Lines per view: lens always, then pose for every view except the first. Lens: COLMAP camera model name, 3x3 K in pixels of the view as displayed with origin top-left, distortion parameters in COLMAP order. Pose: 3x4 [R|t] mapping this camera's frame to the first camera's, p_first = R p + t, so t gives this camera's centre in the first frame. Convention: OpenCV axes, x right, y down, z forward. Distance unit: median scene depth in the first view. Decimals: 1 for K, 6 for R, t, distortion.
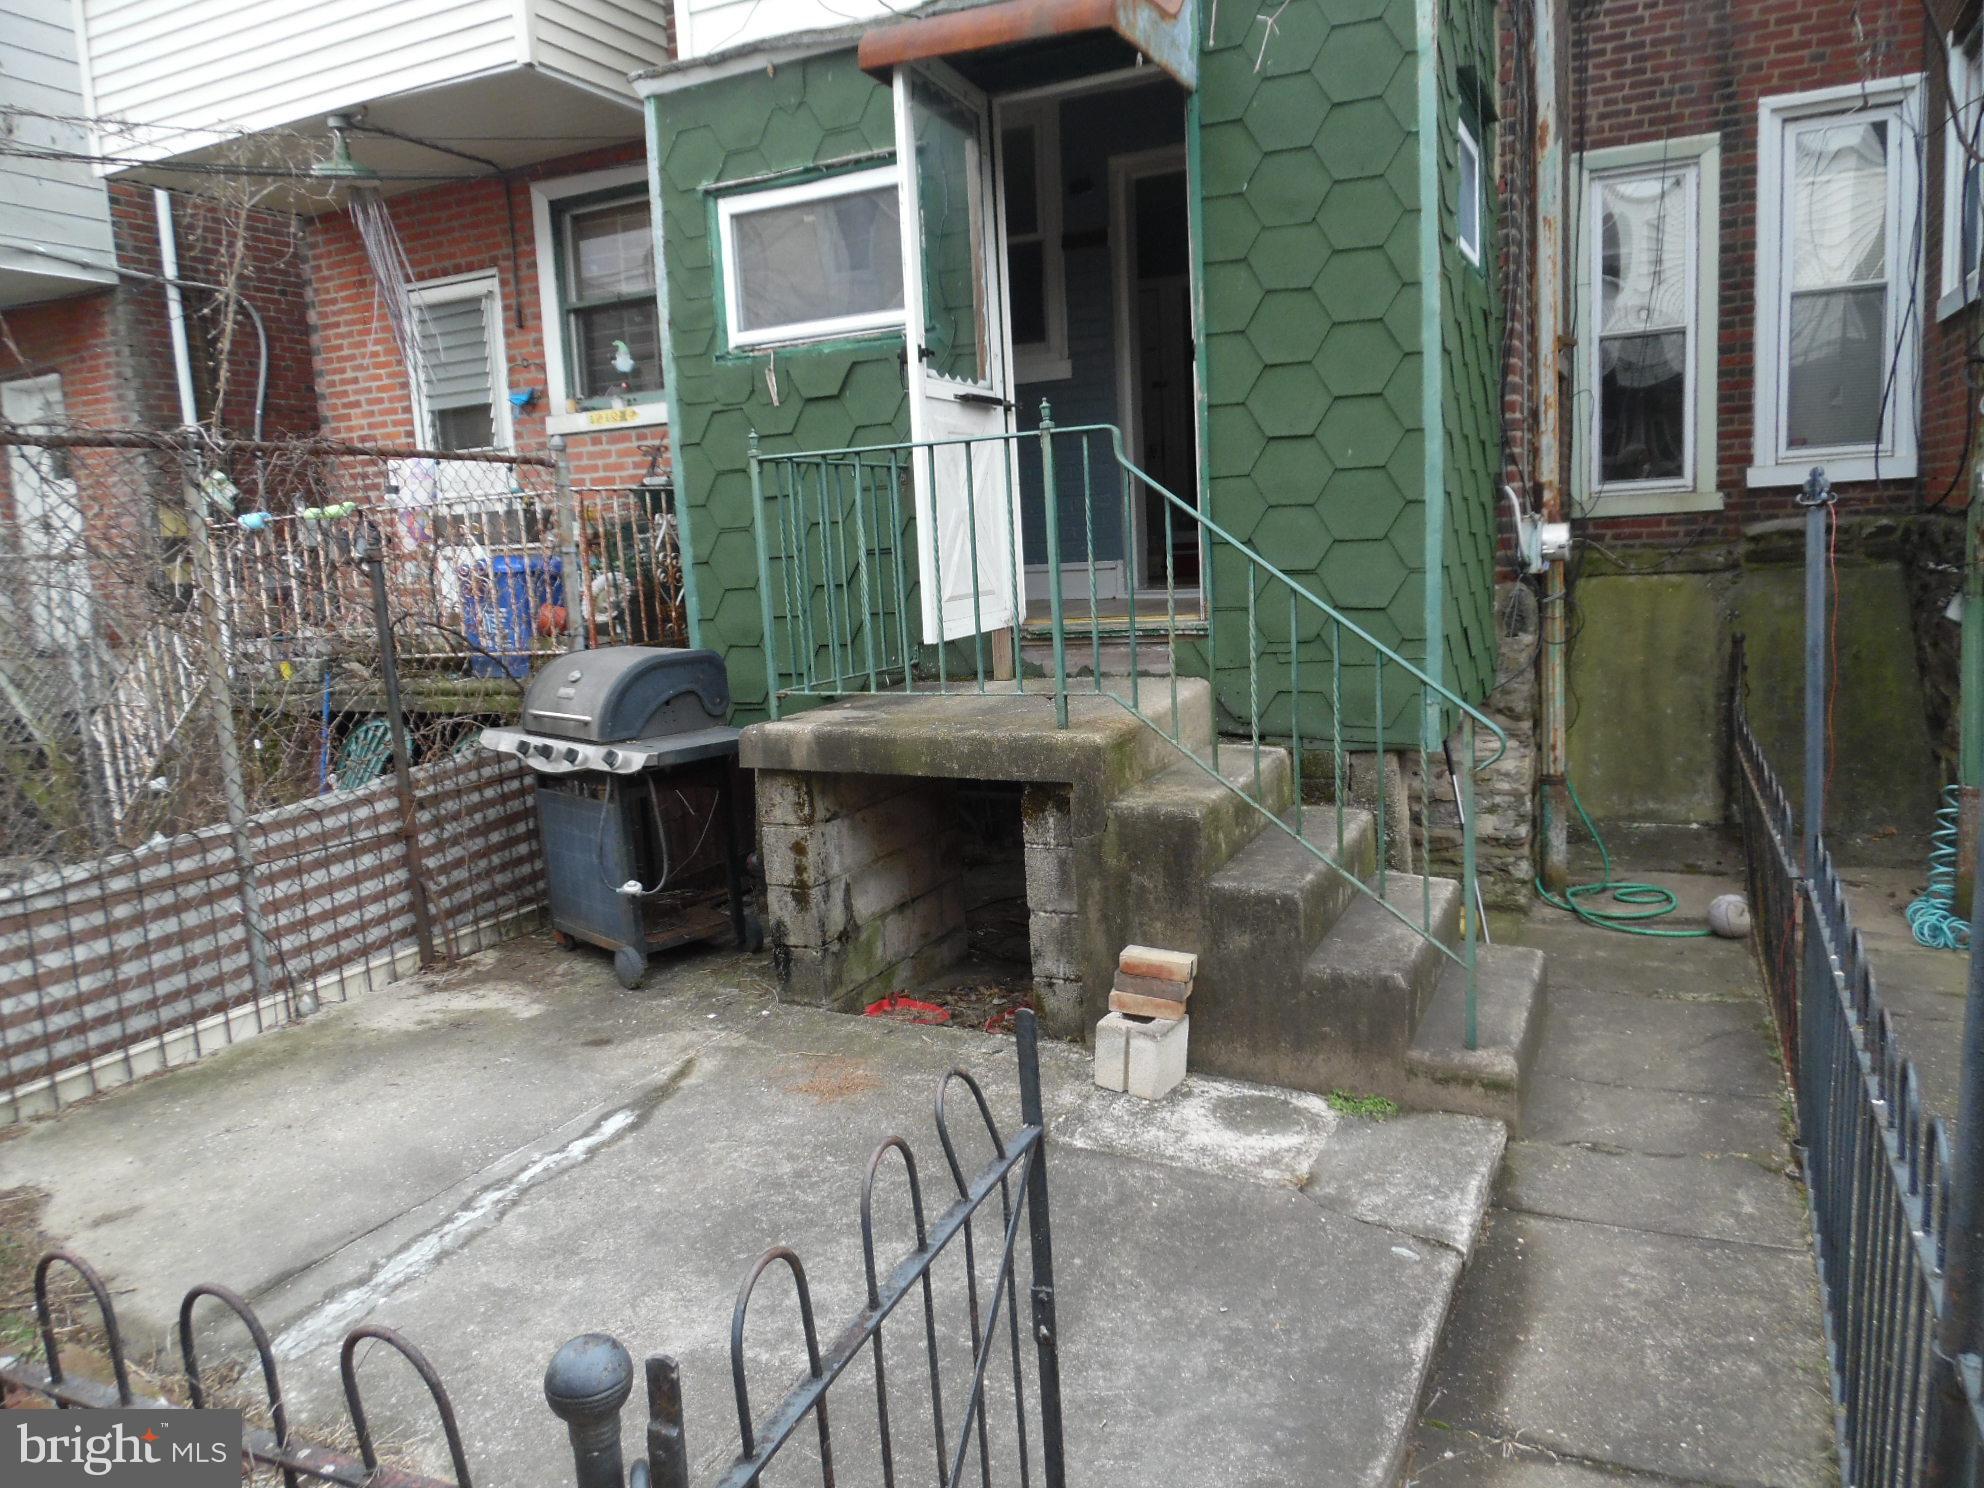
lens RADIAL K [[1395.9, 0, 992.0], [0, 1395.9, 744.0], [0, 0, 1]] dist [-0.024030, 0.017248]
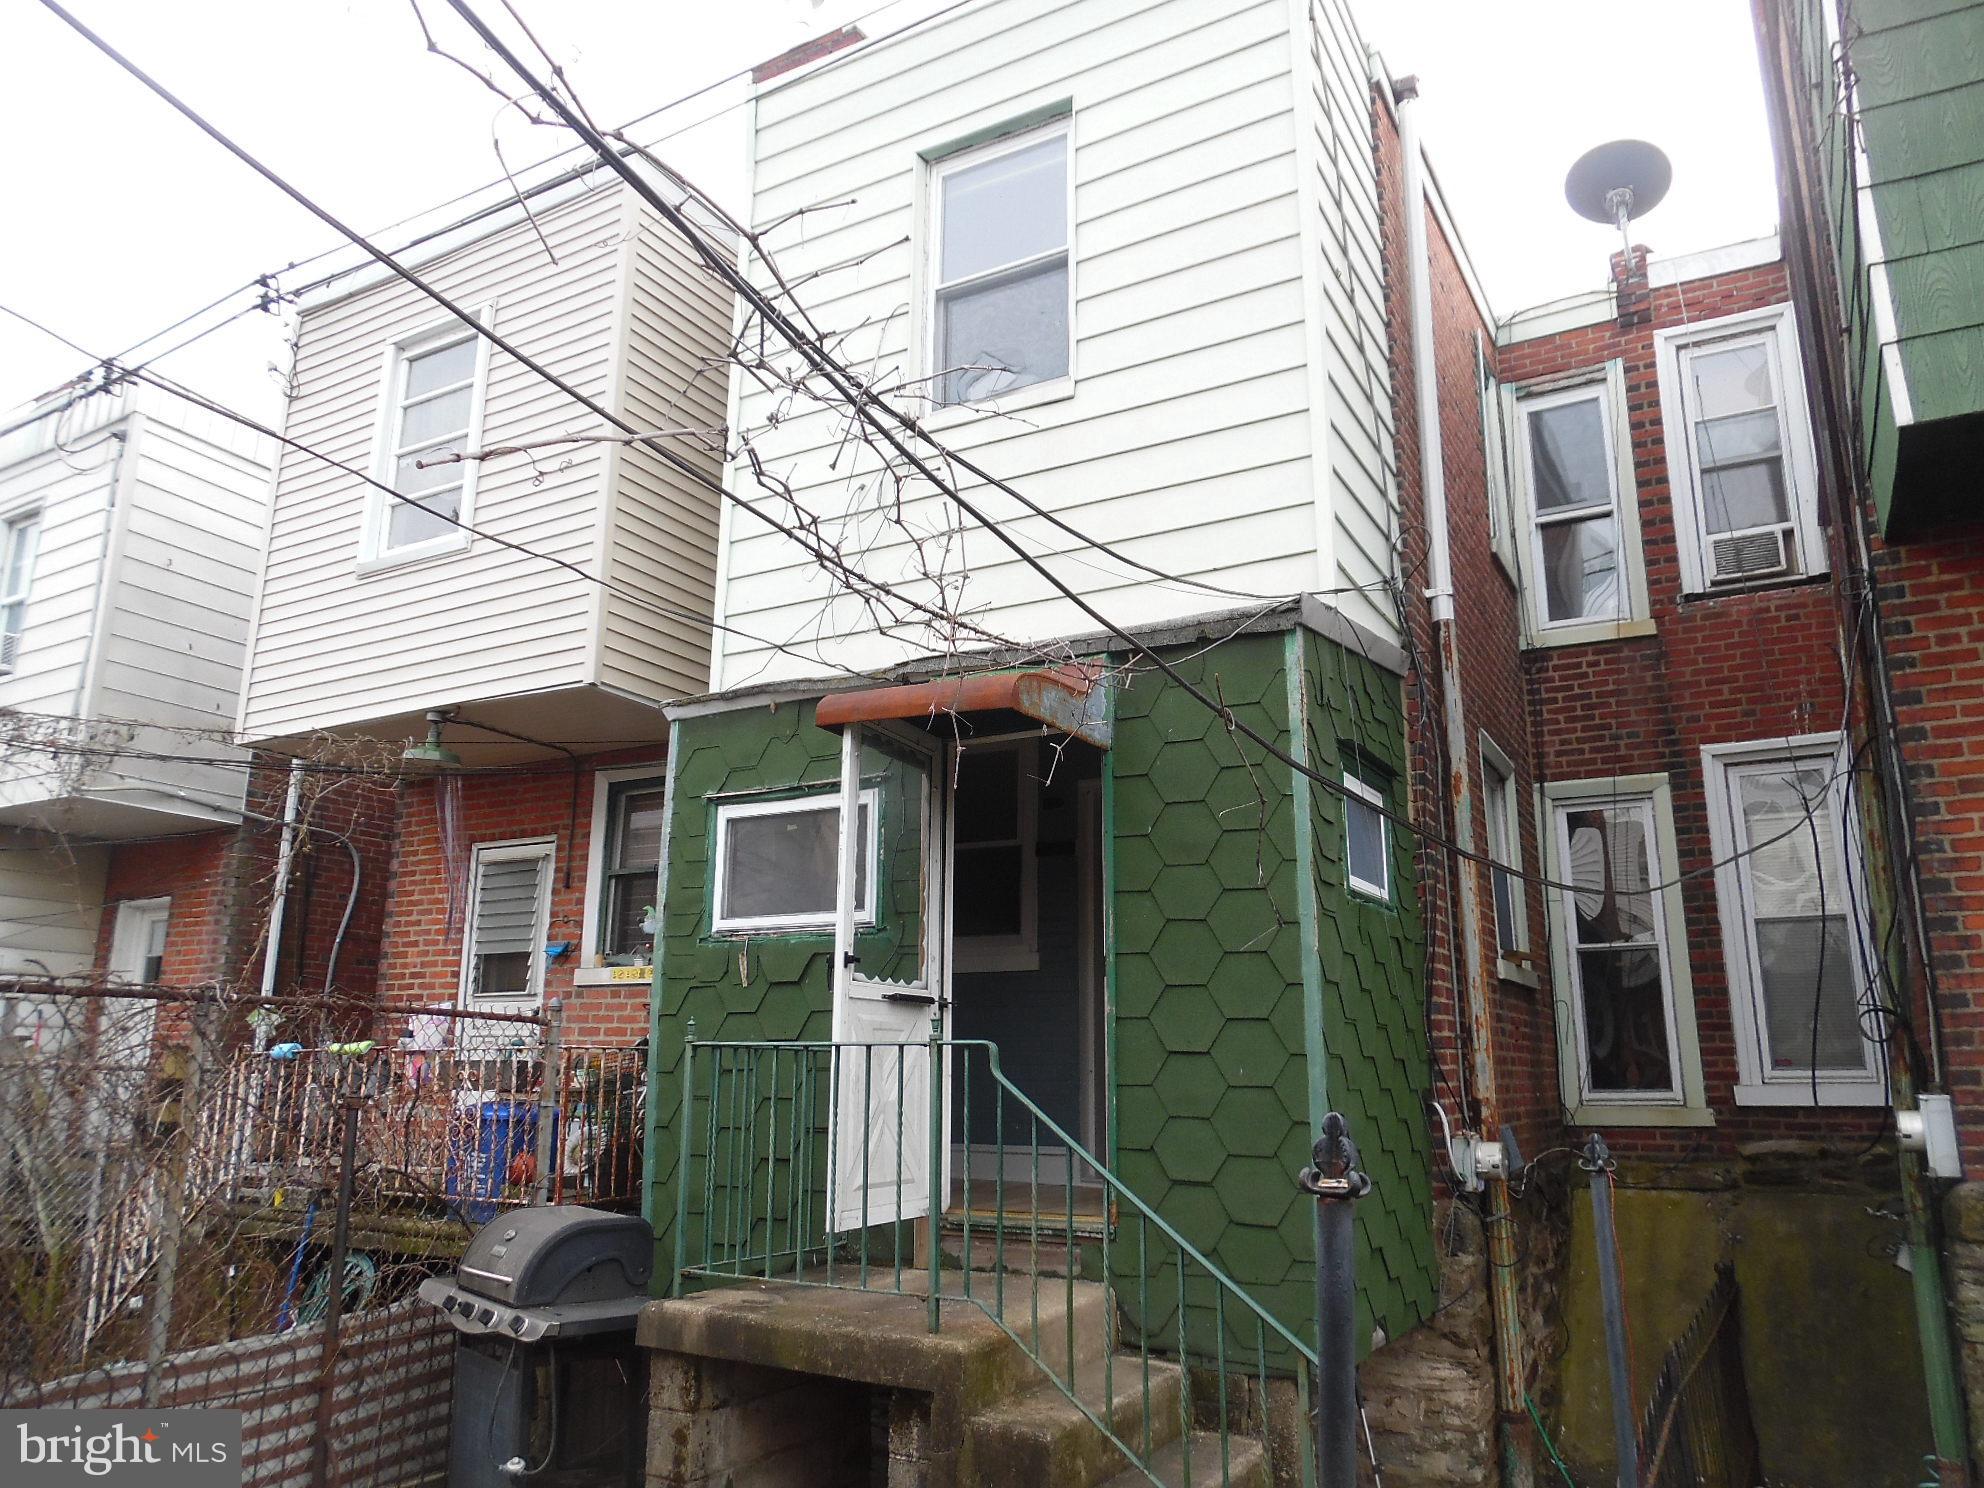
lens RADIAL K [[1395.9, 0, 992.0], [0, 1395.9, 744.0], [0, 0, 1]] dist [-0.024030, 0.017248]
pose [[0.995997, 0.045675, -0.076839, 0.108909], [-0.071055, 0.926100, -0.370526, -0.025697], [0.054237, 0.374503, 0.925638, -0.072784]]
